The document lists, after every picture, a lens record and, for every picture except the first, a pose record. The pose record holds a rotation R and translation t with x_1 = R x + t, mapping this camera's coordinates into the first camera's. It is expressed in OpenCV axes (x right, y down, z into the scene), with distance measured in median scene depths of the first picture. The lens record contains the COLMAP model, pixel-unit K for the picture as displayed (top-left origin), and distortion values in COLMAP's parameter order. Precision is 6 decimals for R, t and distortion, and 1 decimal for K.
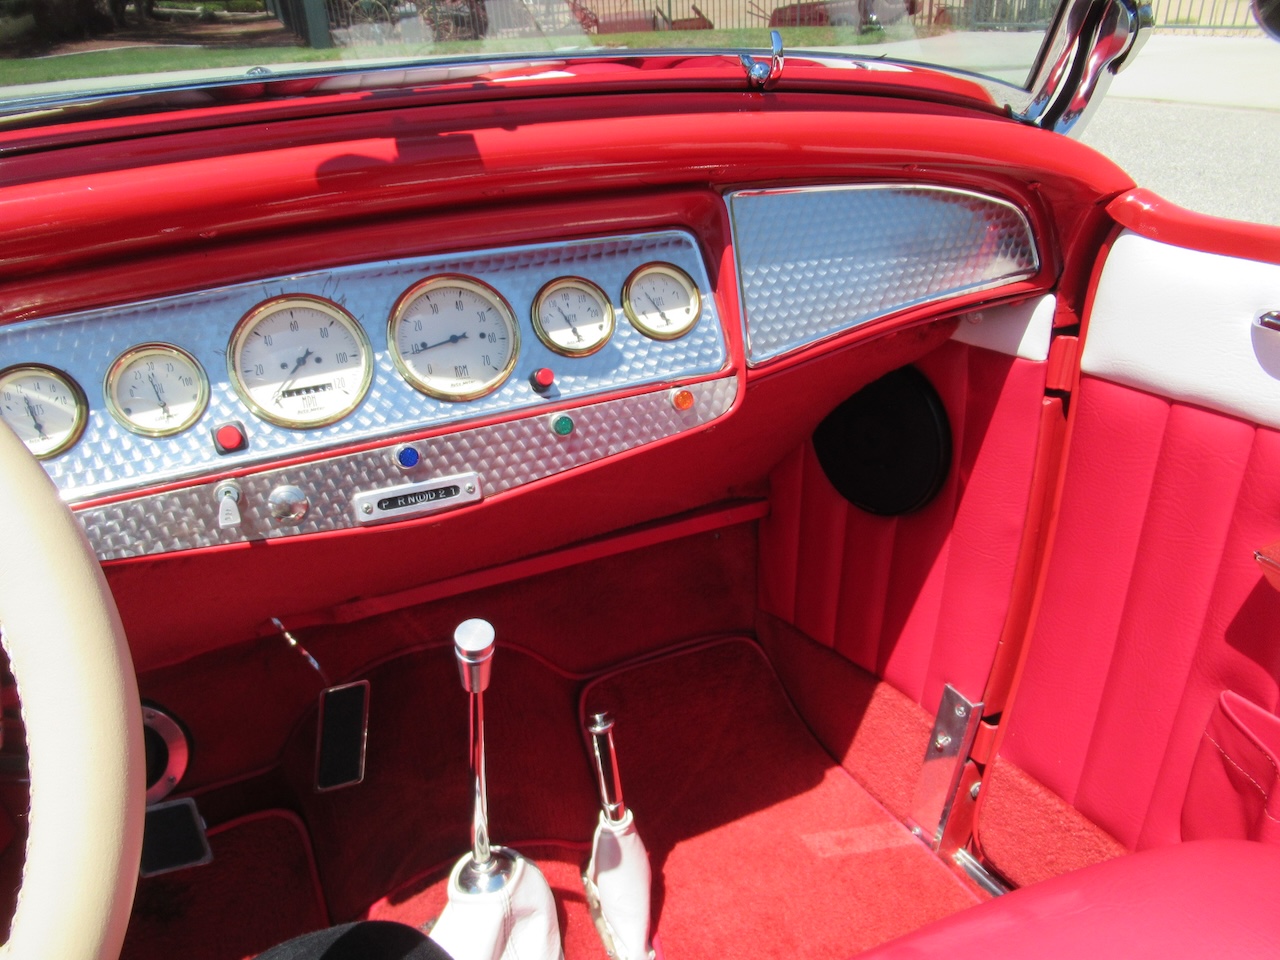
lens RADIAL K [[948.5, 0, 638.3], [0, 948.5, 474.0], [0, 0, 1]] dist [-0.007620, 0.007900]
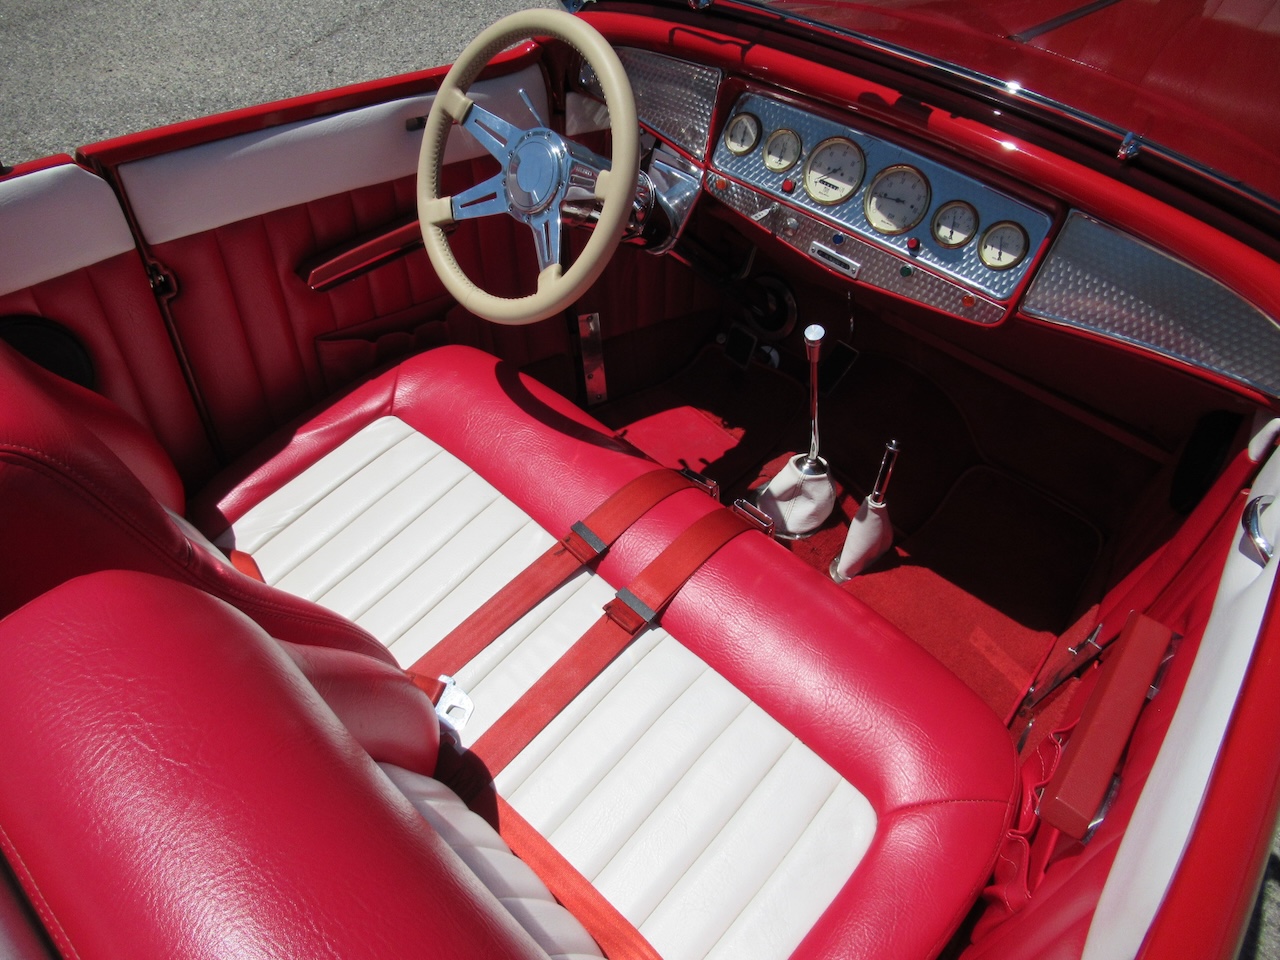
lens RADIAL K [[948.5, 0, 635.8], [0, 948.5, 487.7], [0, 0, 1]] dist [-0.007620, 0.007900]
pose [[0.395588, 0.695380, -0.599965, 1.066146], [-0.461062, 0.715332, 0.525092, -0.457231], [0.794312, 0.068901, 0.603590, -0.481786]]
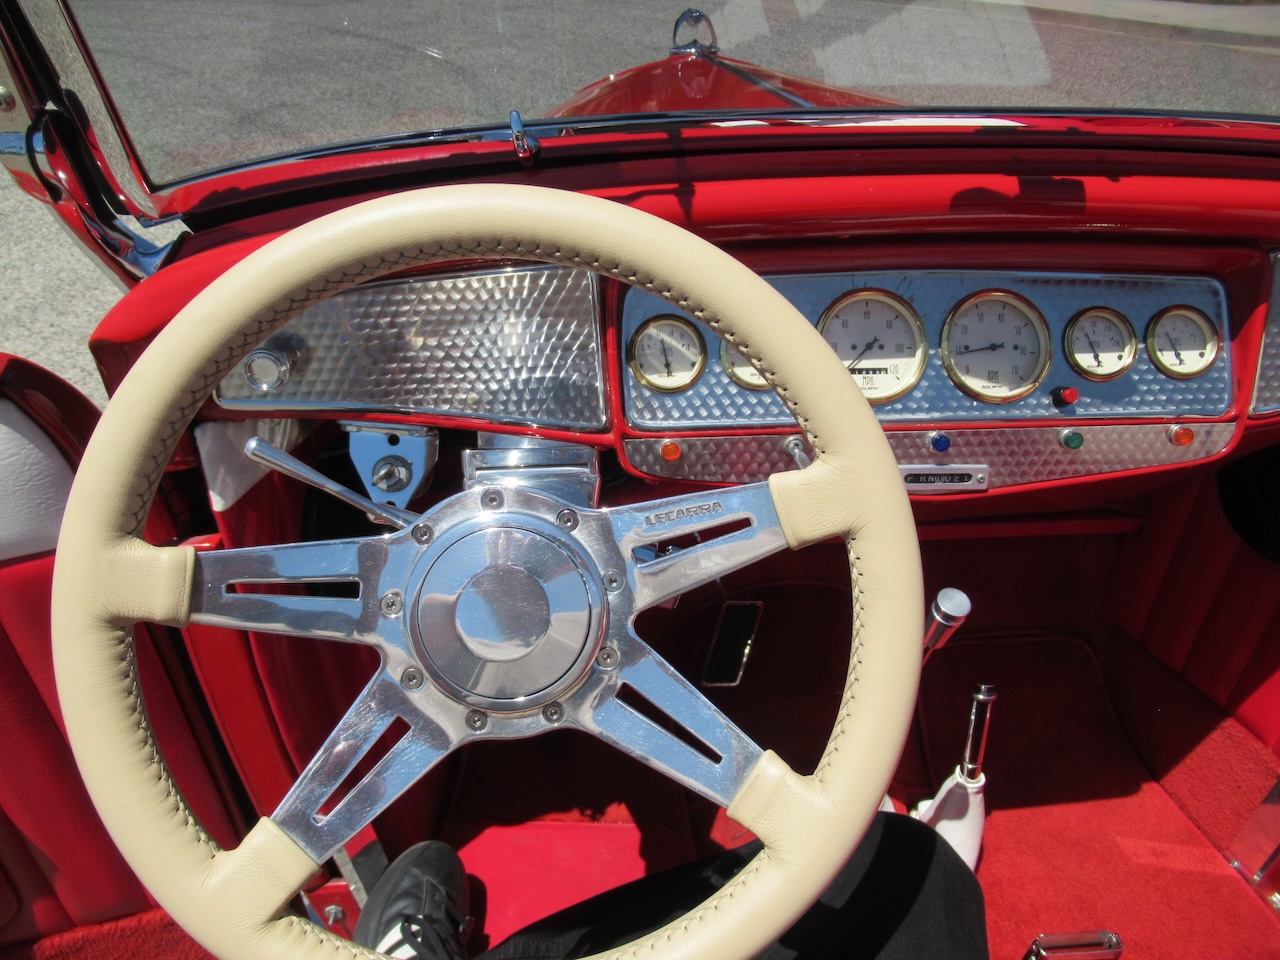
lens RADIAL K [[948.5, 0, 643.6], [0, 948.5, 471.2], [0, 0, 1]] dist [-0.007620, 0.007900]
pose [[0.957756, 0.208757, -0.197800, -0.323083], [-0.194126, 0.976756, 0.090895, -0.017865], [0.212178, -0.048657, 0.976019, -0.195457]]
